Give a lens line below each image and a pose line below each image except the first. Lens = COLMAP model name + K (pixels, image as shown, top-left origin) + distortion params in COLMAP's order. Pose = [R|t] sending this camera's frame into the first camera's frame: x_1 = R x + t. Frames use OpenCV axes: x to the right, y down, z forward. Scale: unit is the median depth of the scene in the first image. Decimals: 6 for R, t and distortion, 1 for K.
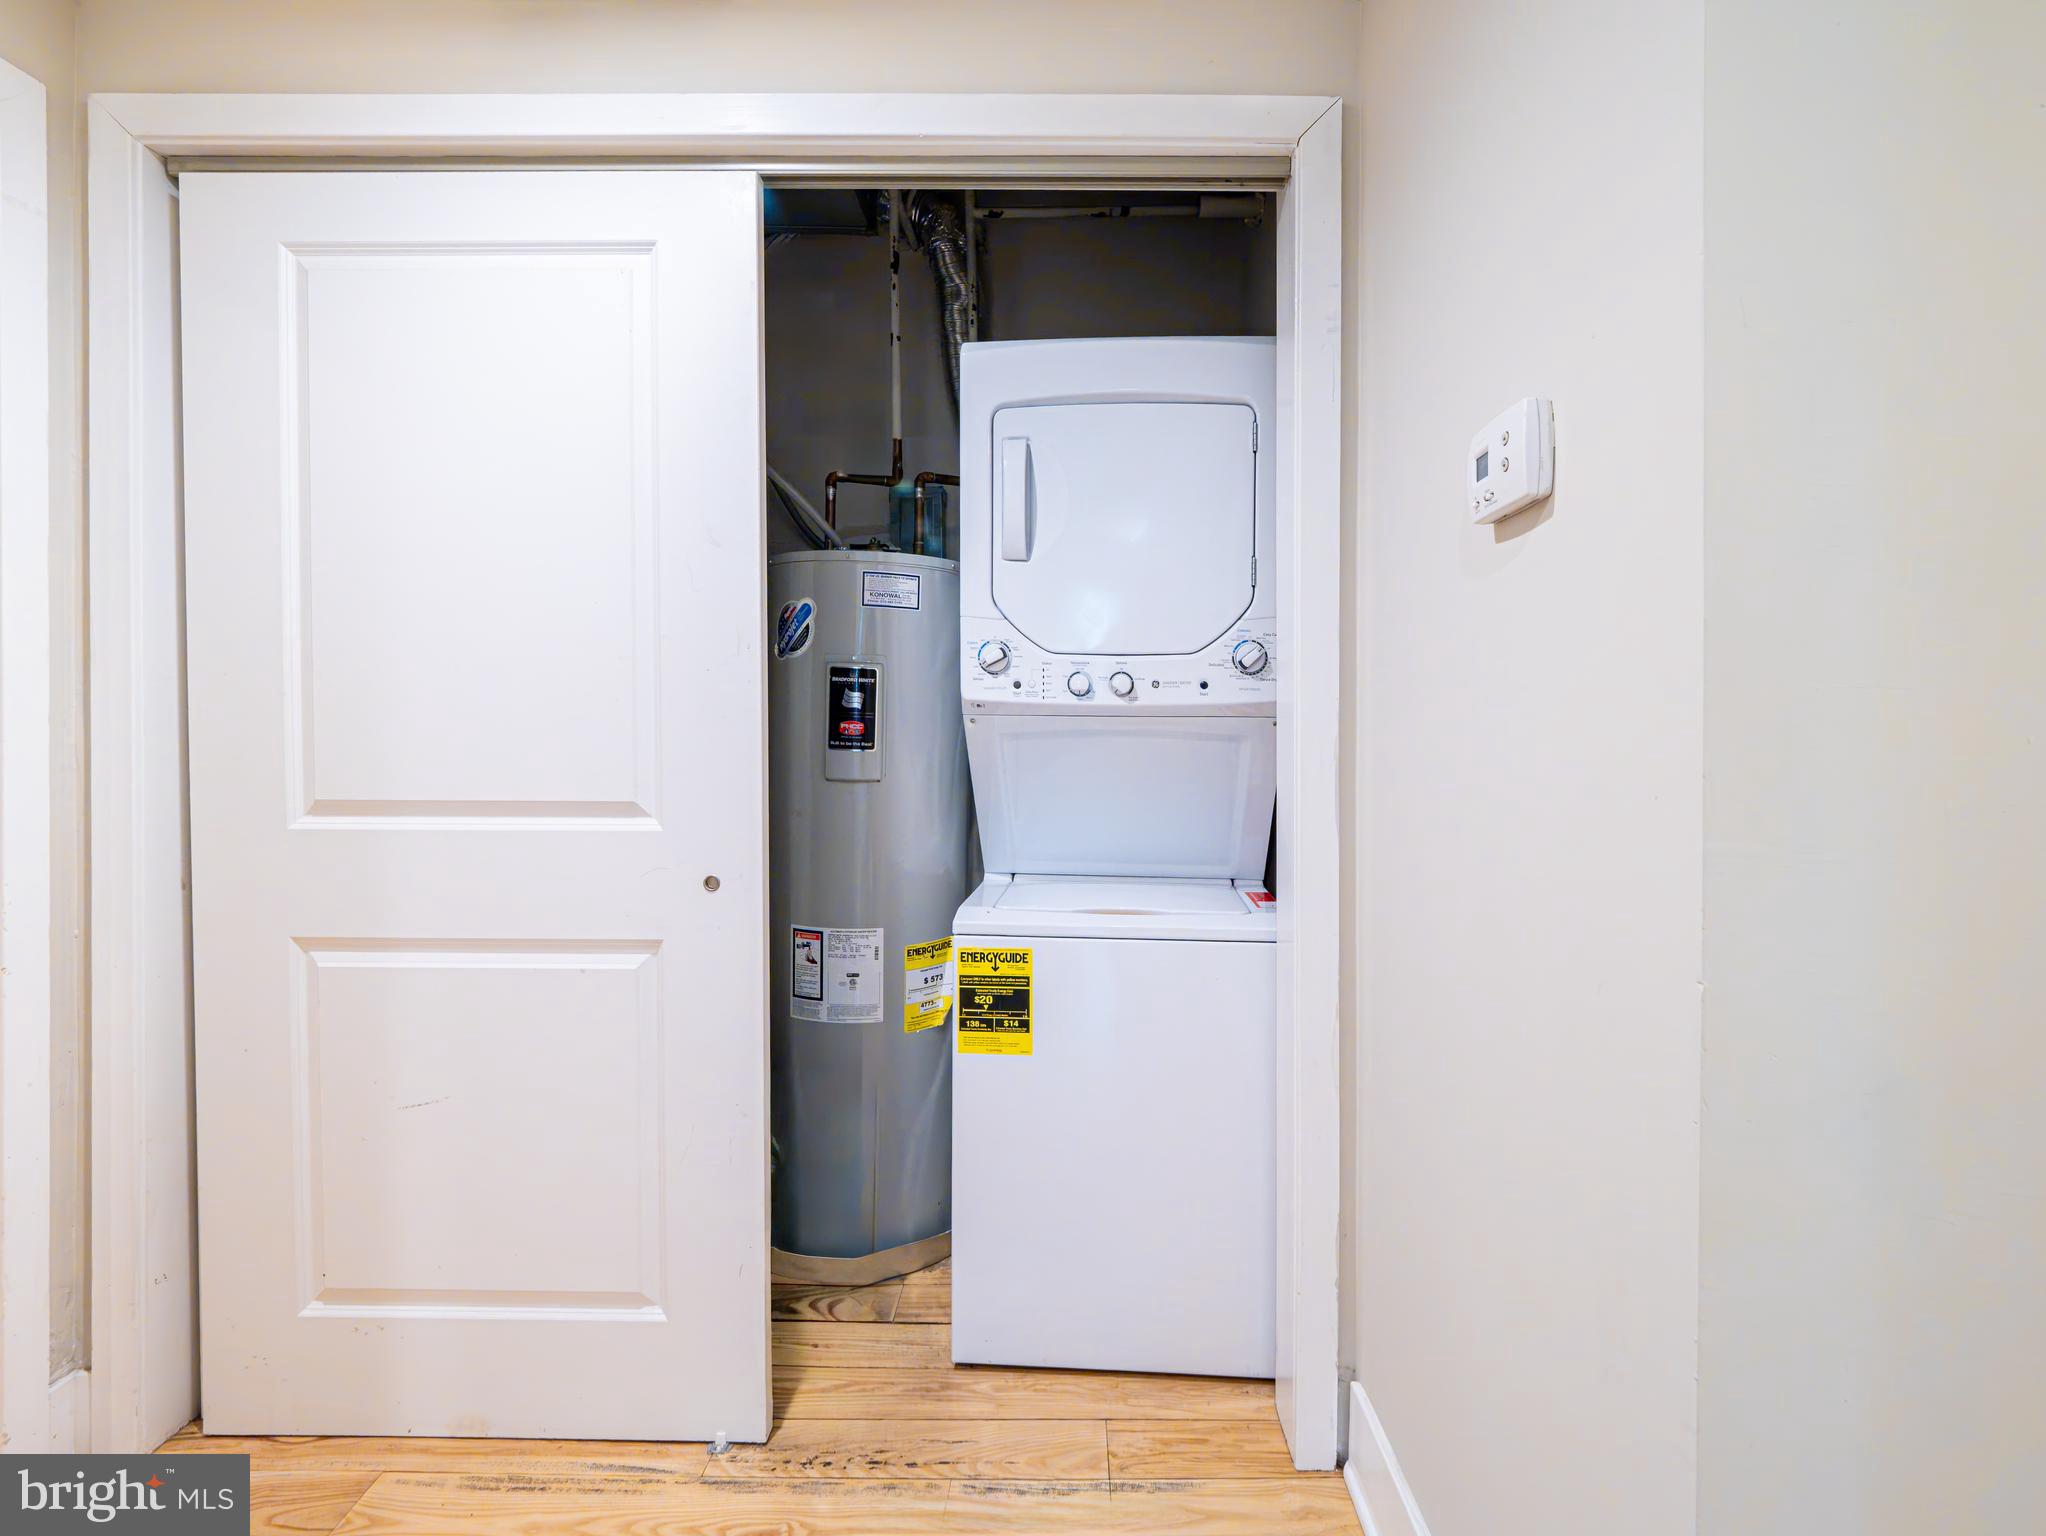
lens RADIAL K [[948.8, 0, 1017.8], [0, 948.8, 749.6], [0, 0, 1]] dist [-0.000393, -0.002071]
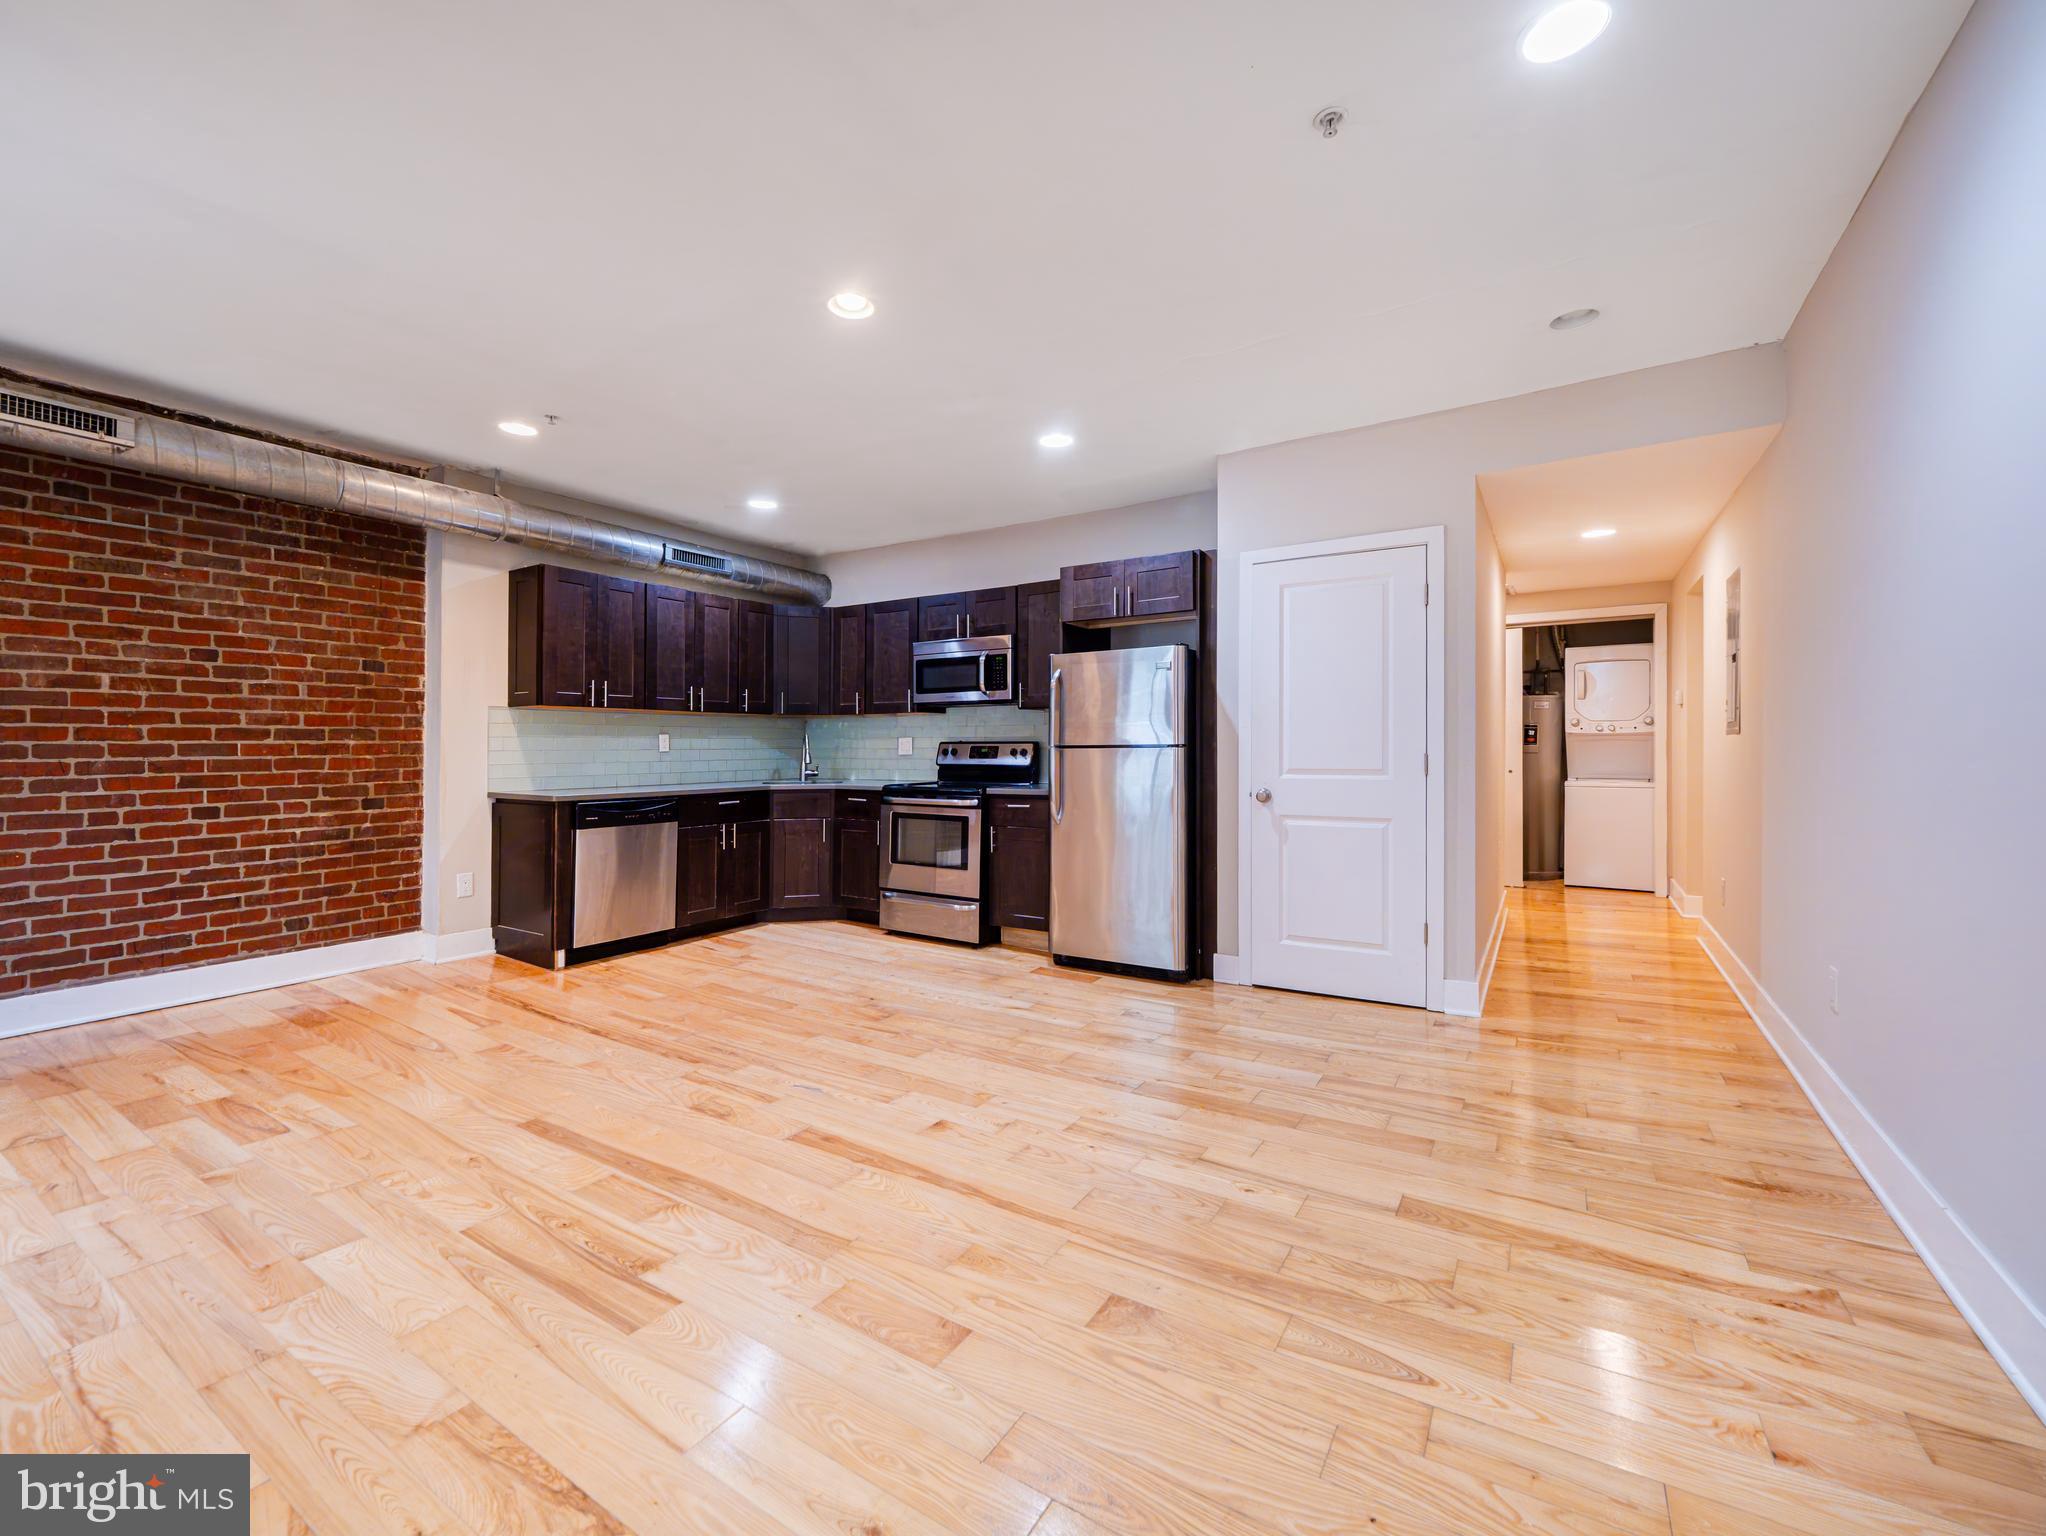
lens RADIAL K [[854.4, 0, 1006.8], [0, 854.4, 749.3], [0, 0, 1]] dist [-0.006172, -0.000817]
pose [[0.884192, 0.000458, -0.467124, -0.517880], [-0.003827, 0.999973, -0.006263, 0.062844], [0.467109, 0.007325, 0.884170, -3.760779]]
